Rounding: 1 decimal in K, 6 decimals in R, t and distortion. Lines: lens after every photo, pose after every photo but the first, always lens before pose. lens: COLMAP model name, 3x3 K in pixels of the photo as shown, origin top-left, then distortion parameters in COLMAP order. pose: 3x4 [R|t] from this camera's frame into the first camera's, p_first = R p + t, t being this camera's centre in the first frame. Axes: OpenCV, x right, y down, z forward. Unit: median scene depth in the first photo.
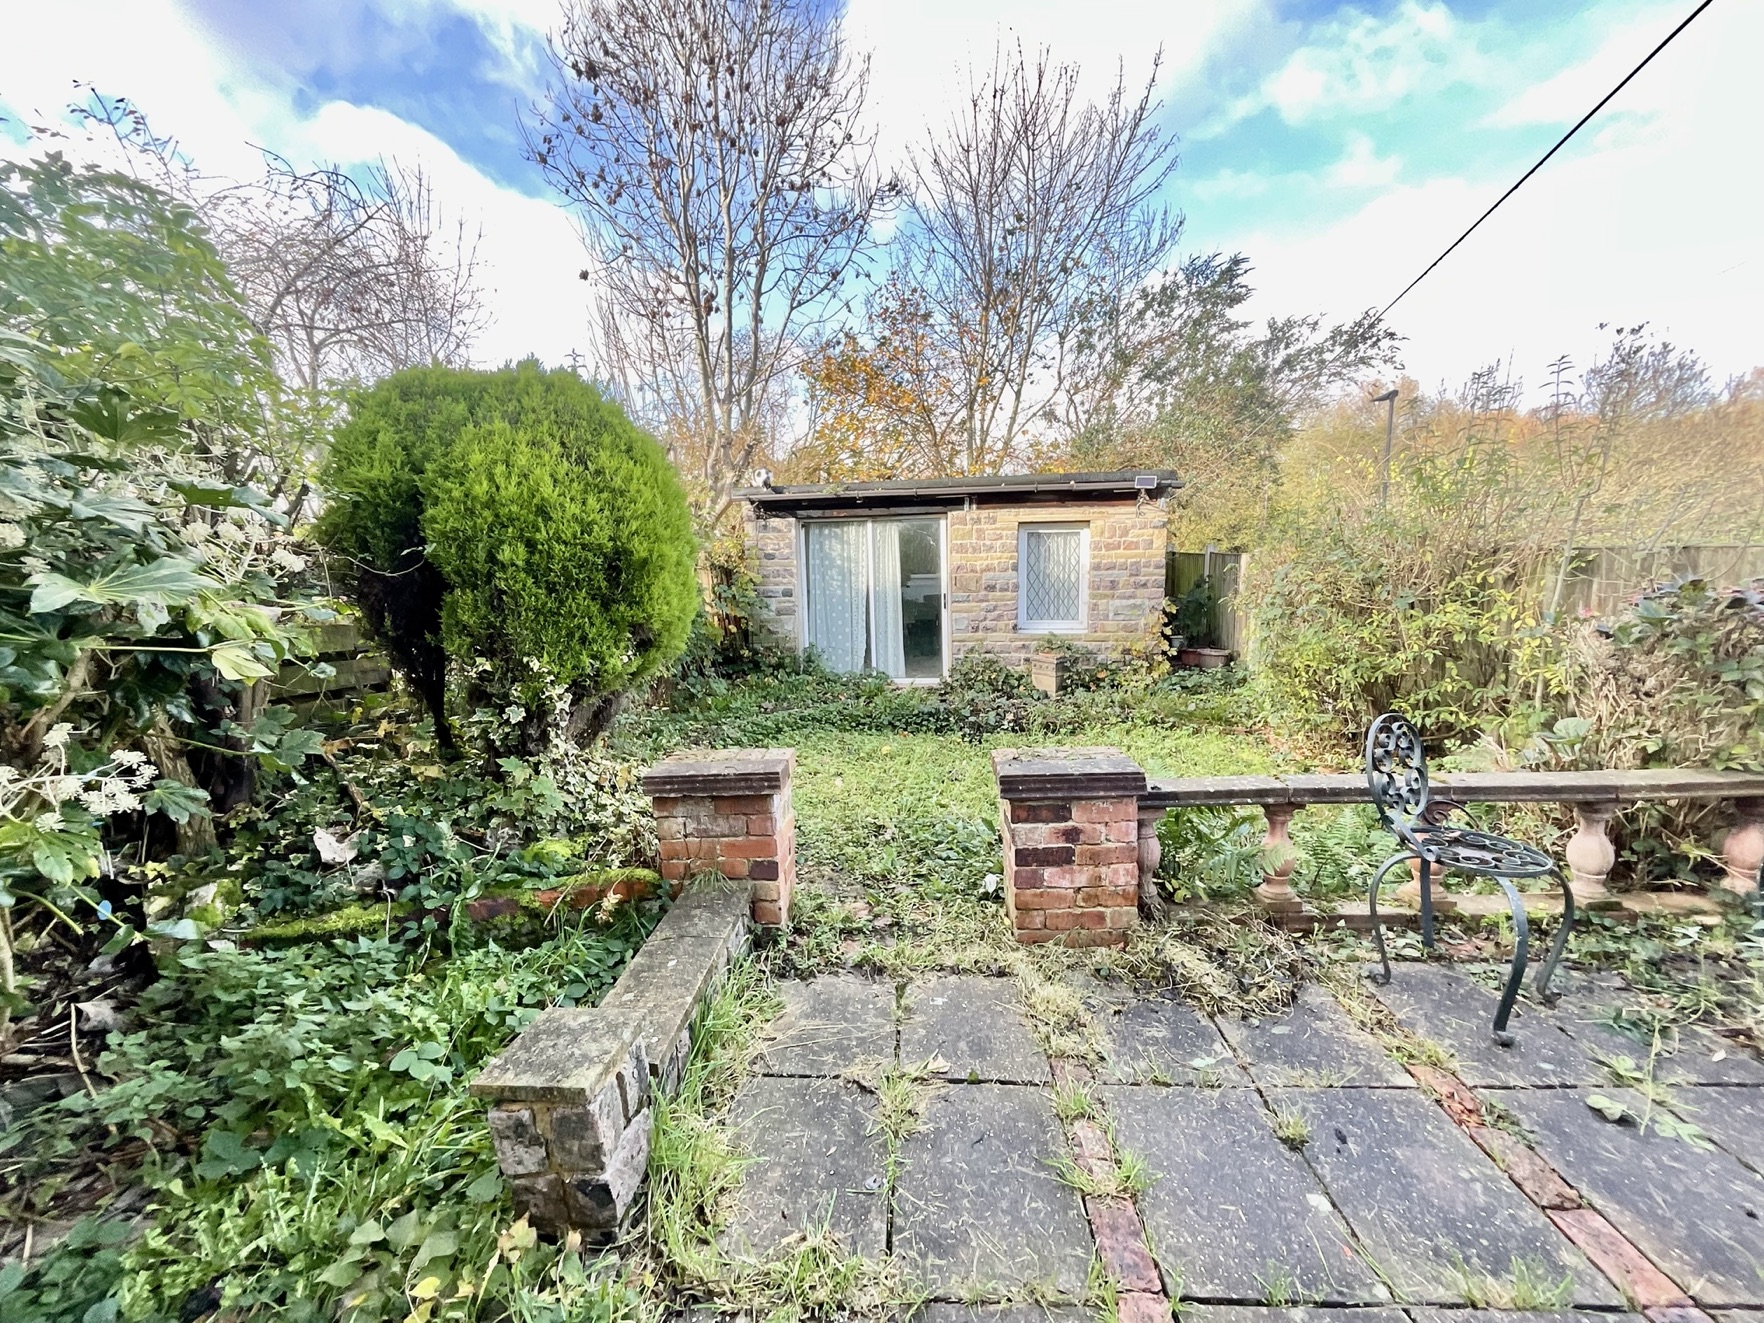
lens RADIAL K [[714.9, 0, 881.1], [0, 714.9, 665.1], [0, 0, 1]] dist [-0.001831, -0.000232]
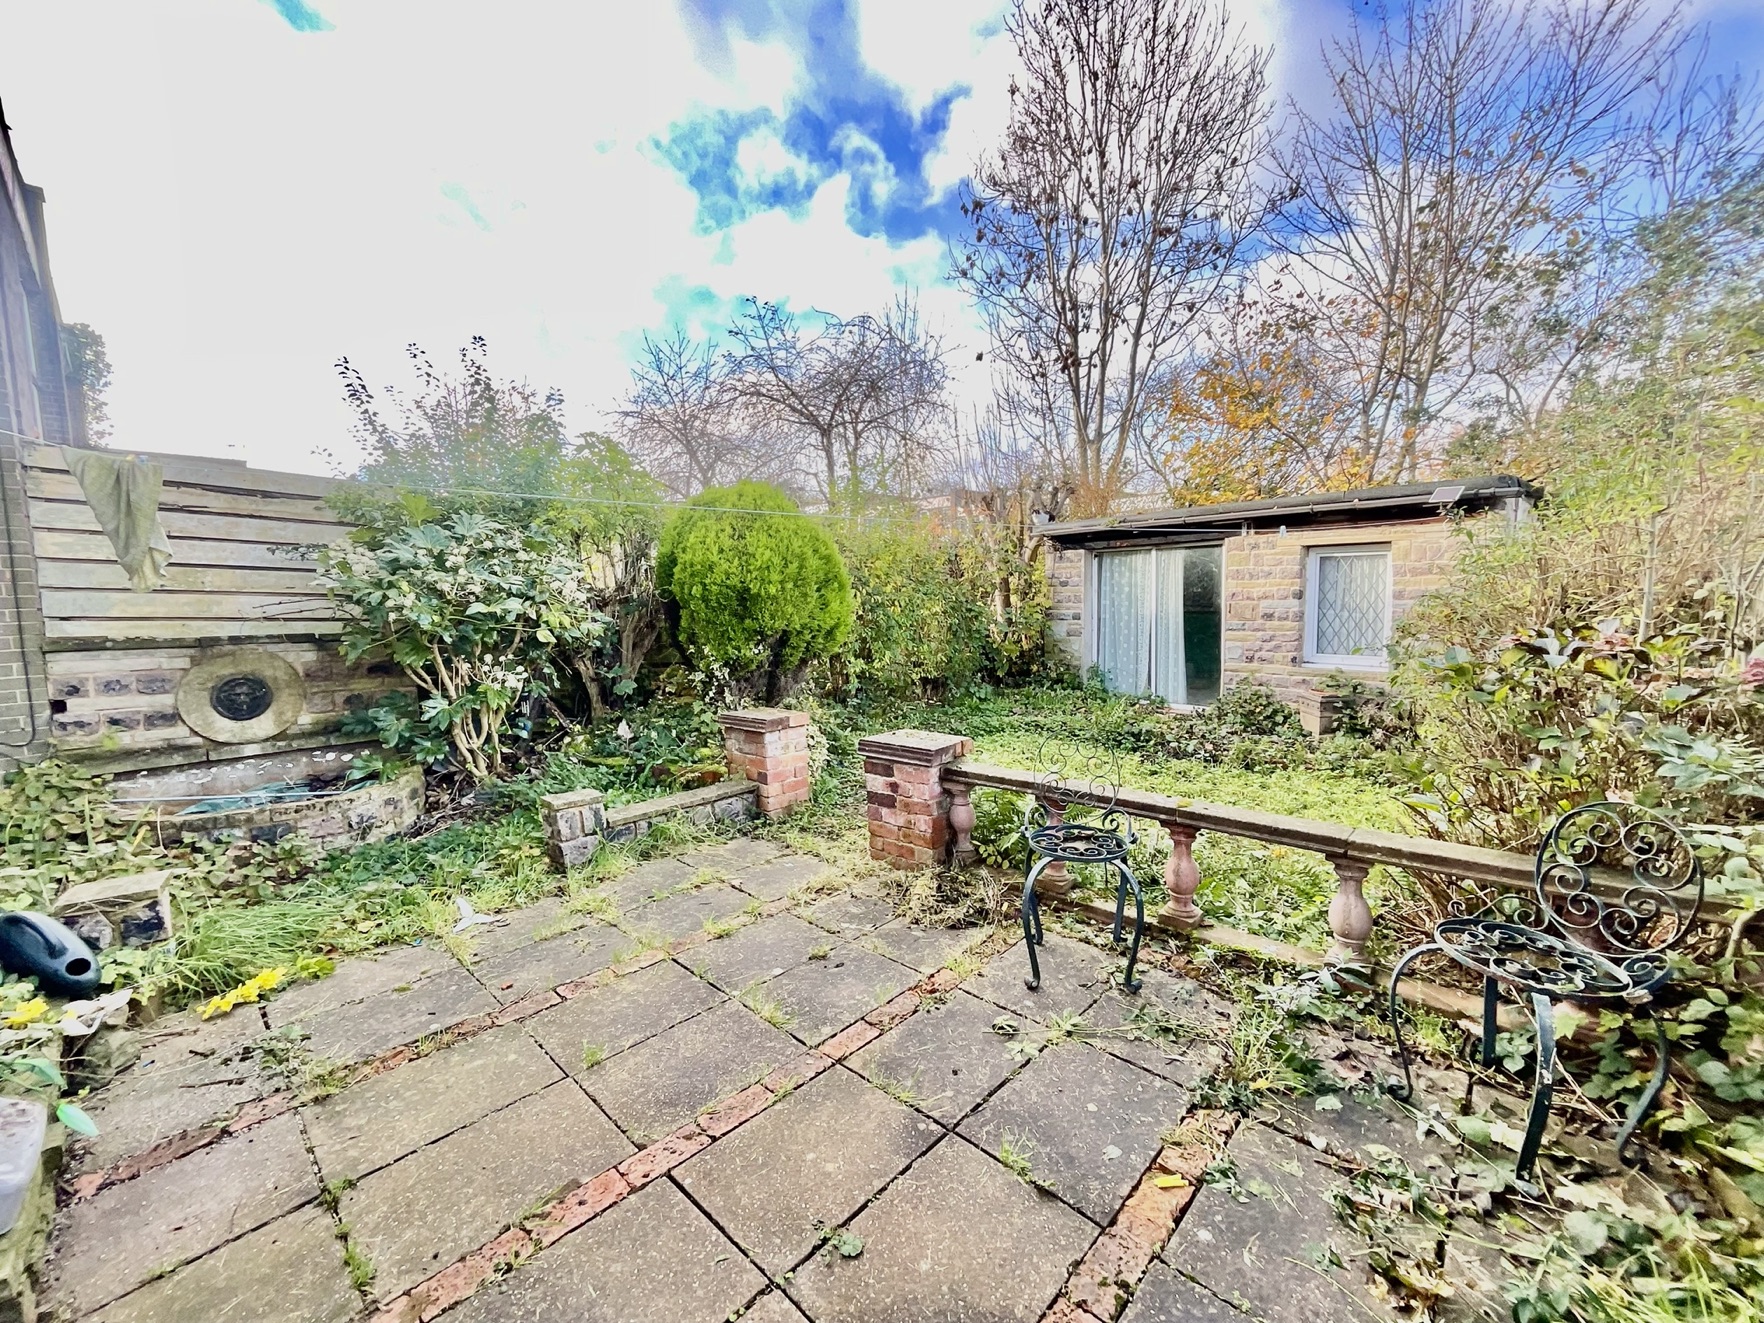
lens RADIAL K [[714.9, 0, 881.1], [0, 714.9, 665.1], [0, 0, 1]] dist [-0.001831, -0.000232]
pose [[0.757346, 0.069644, -0.649289, 0.391005], [-0.087990, 0.996112, 0.004211, -0.003592], [0.647058, 0.053942, 0.760530, -0.041095]]
